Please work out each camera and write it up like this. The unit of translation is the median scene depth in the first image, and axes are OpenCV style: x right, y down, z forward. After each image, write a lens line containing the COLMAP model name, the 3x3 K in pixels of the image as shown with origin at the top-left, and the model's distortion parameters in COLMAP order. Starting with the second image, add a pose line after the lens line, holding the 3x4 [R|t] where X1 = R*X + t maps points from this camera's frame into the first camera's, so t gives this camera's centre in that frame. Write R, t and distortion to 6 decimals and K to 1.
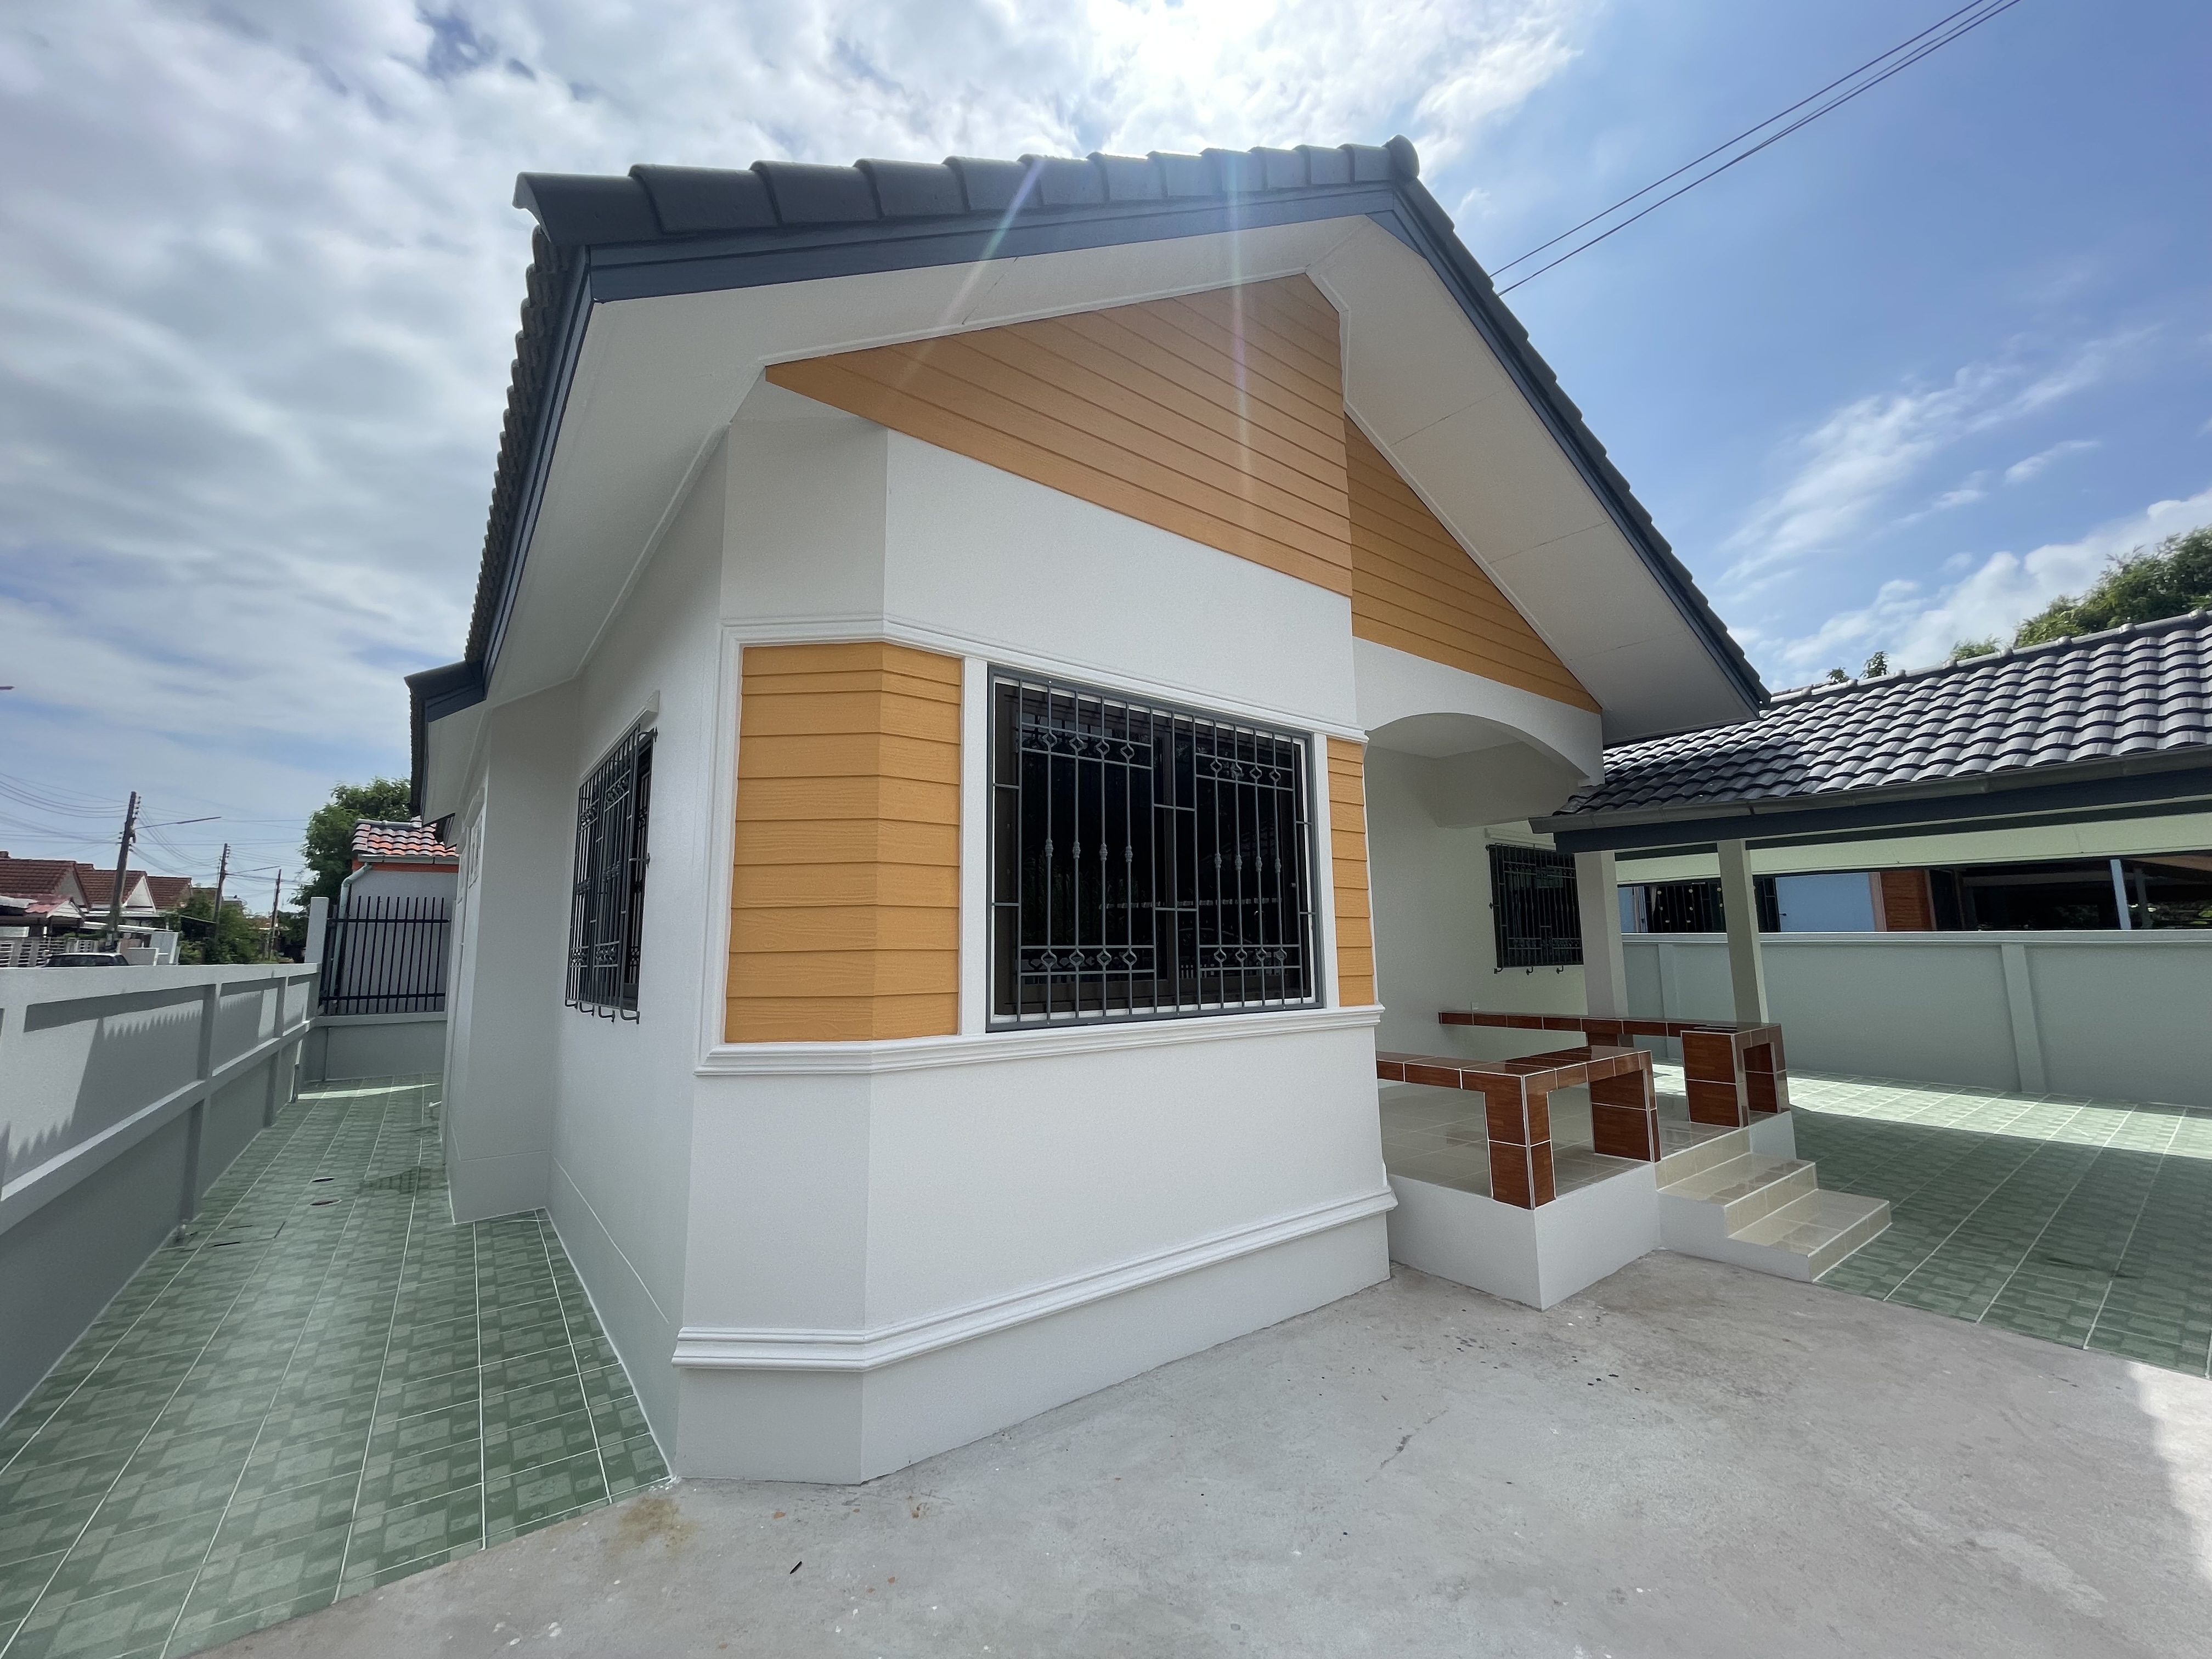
lens RADIAL K [[890.6, 0, 1104.9], [0, 890.6, 810.9], [0, 0, 1]] dist [0.000414, -0.002878]
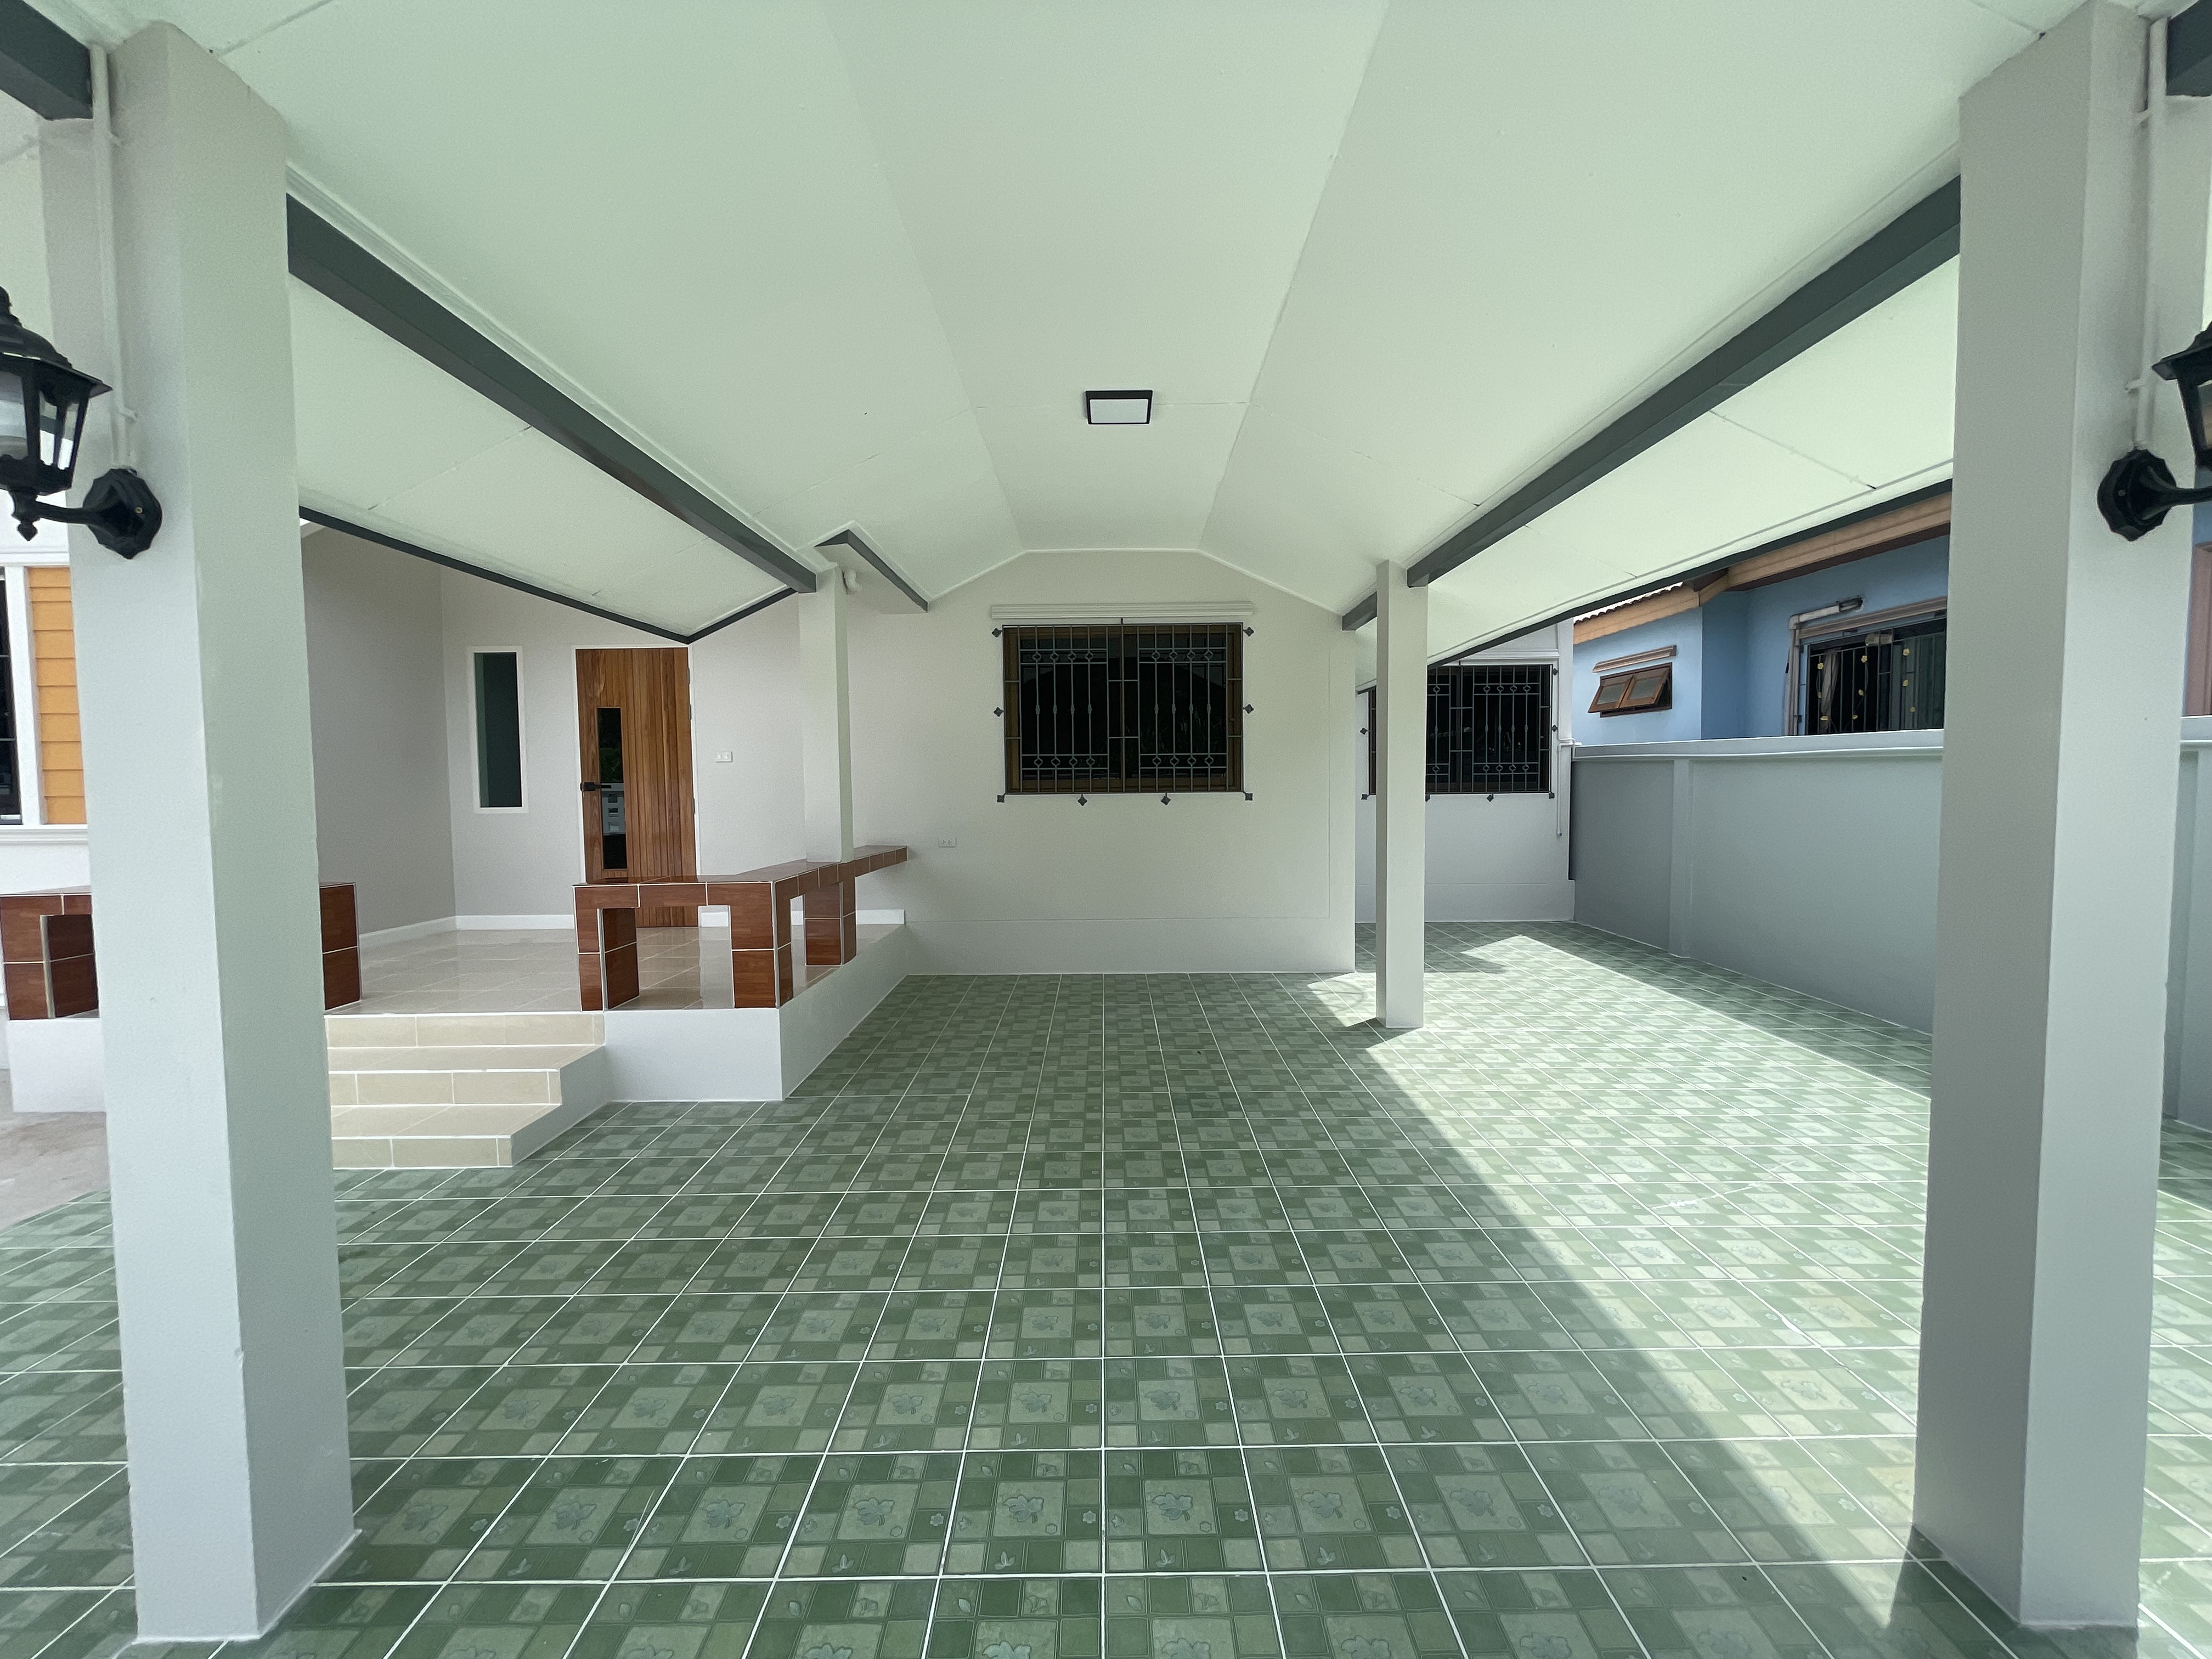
lens RADIAL K [[888.2, 0, 1106.0], [0, 888.2, 829.5], [0, 0, 1]] dist [-0.001972, -0.000206]
pose [[0.790726, 0.038389, -0.610966, 2.041889], [0.096343, 0.977791, 0.186127, 0.156130], [0.604542, -0.206038, 0.769466, 0.994081]]
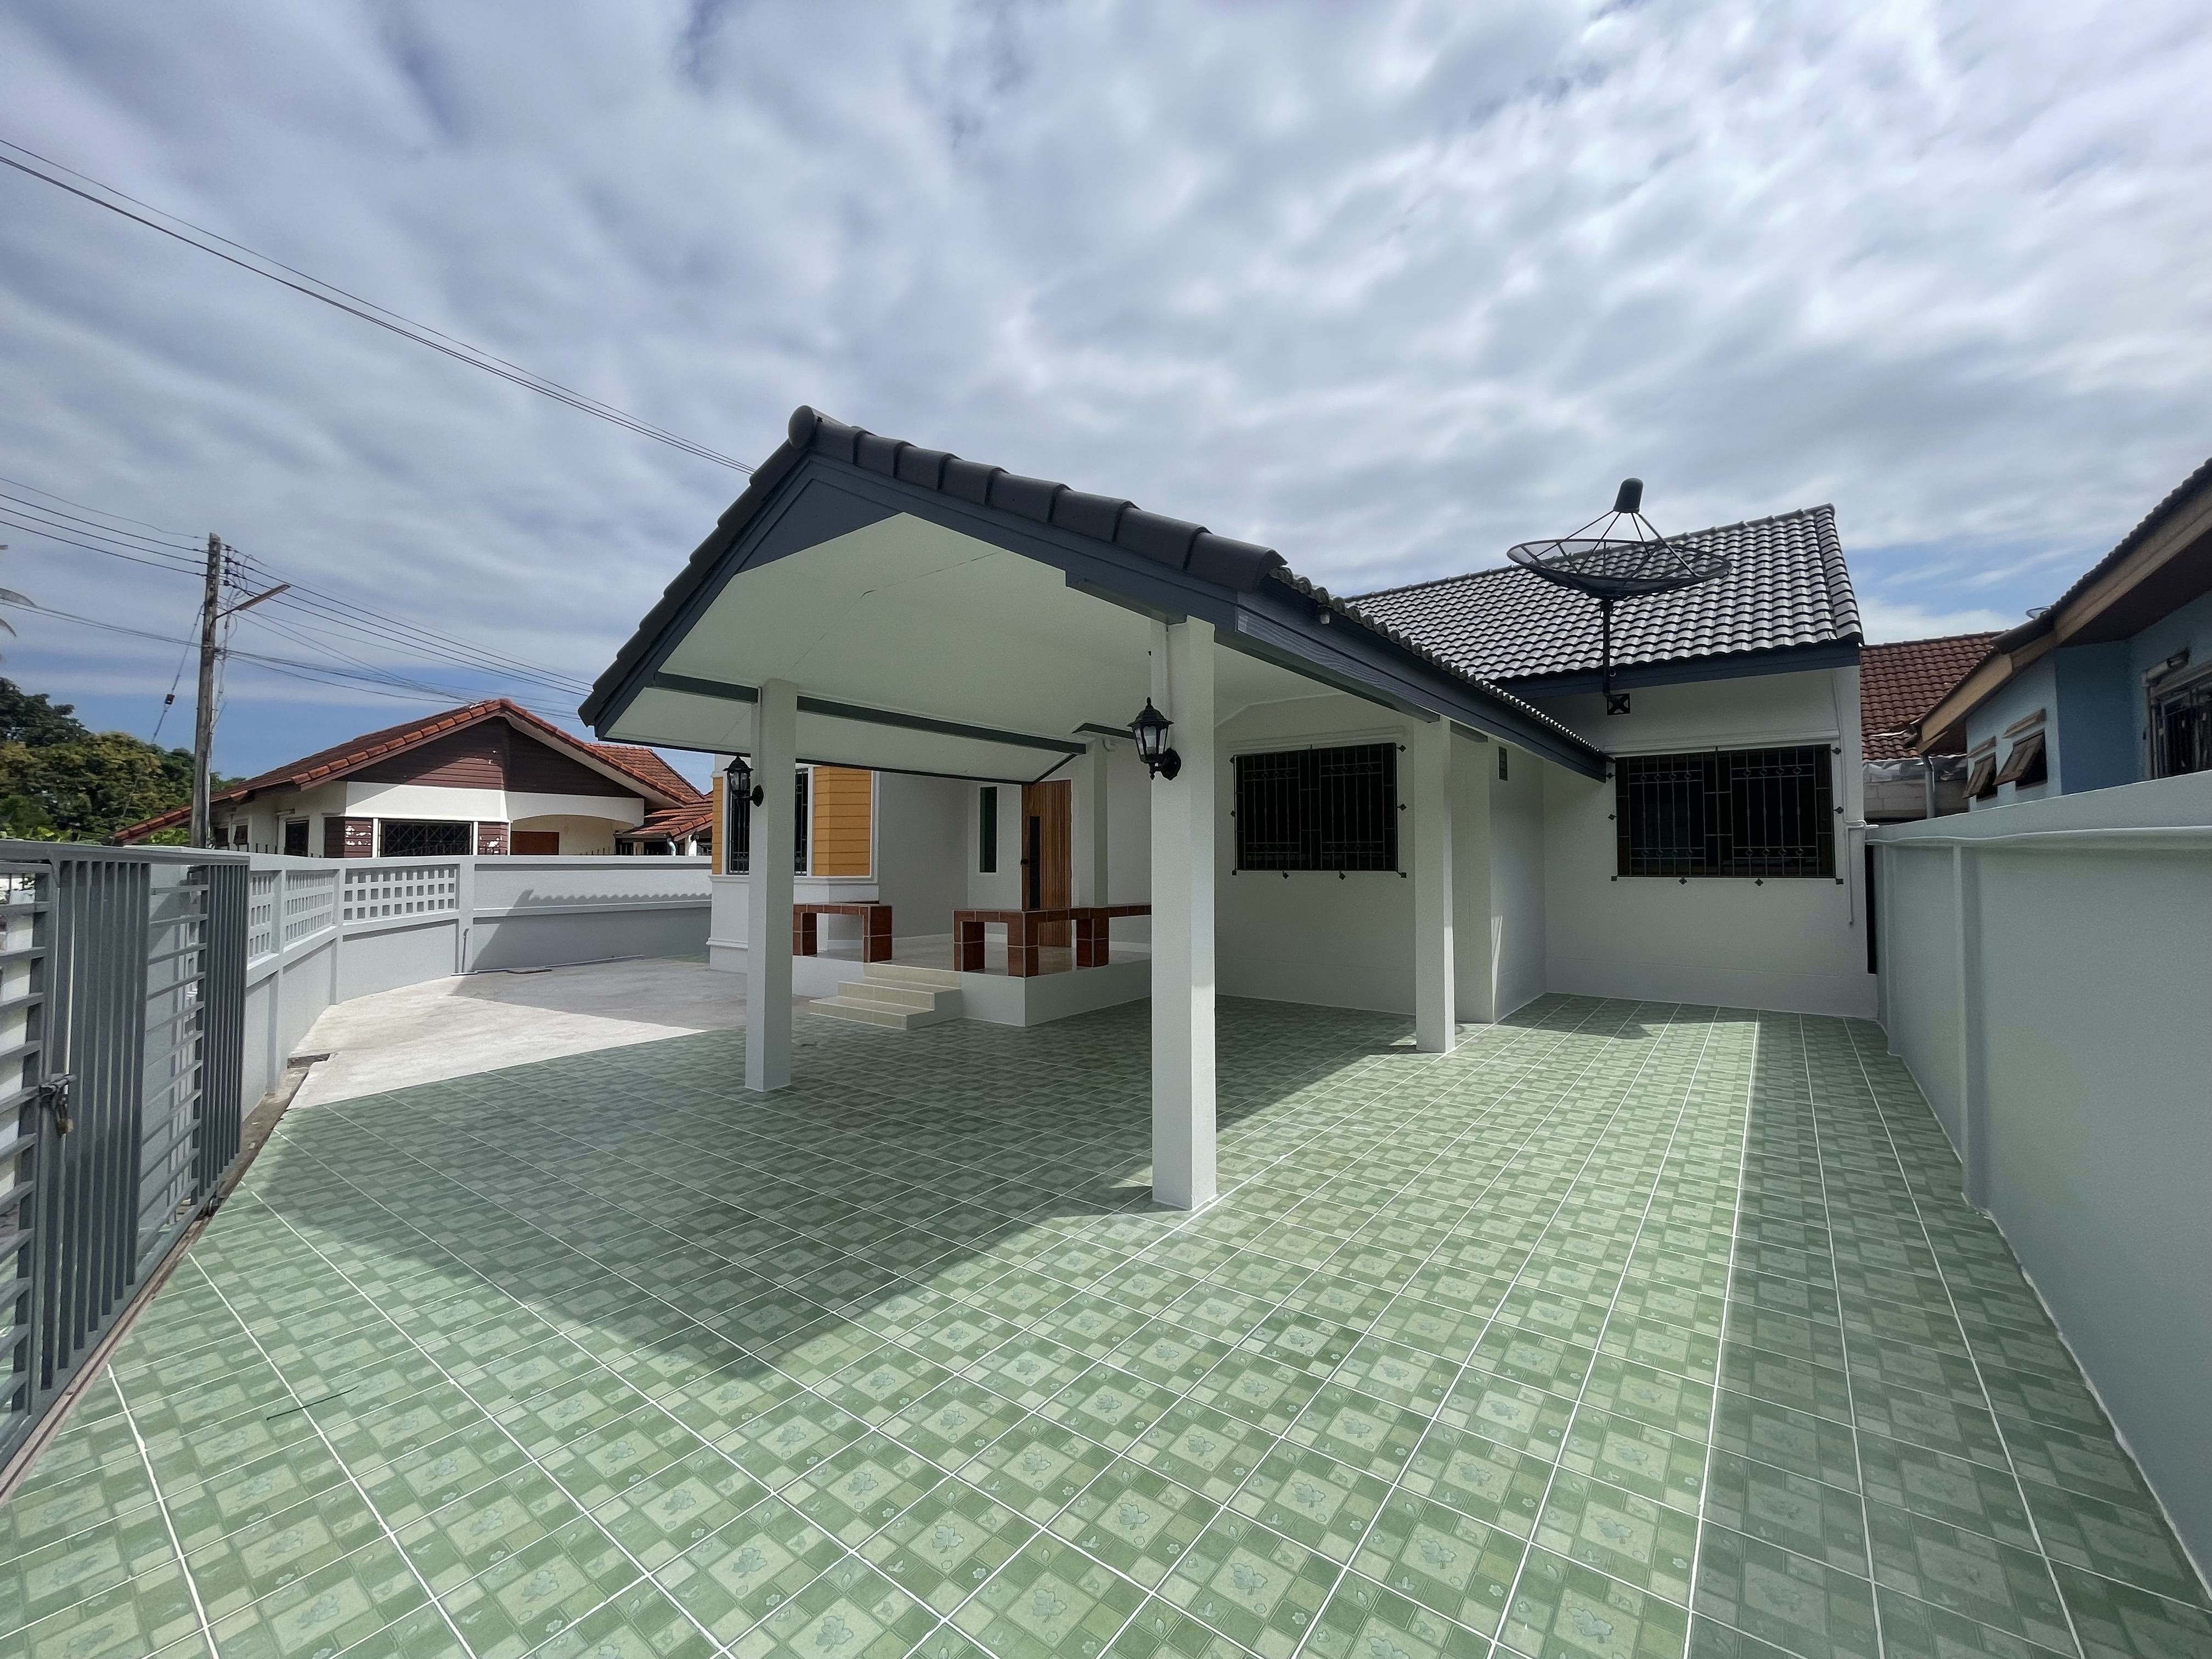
lens RADIAL K [[880.2, 0, 1106.0], [0, 880.2, 829.5], [0, 0, 1]] dist [0.000786, 0.000095]
pose [[0.263578, -0.021235, -0.964404, 3.024608], [0.149934, 0.988509, 0.019212, 0.173856], [0.952915, -0.149661, 0.263733, 1.206794]]
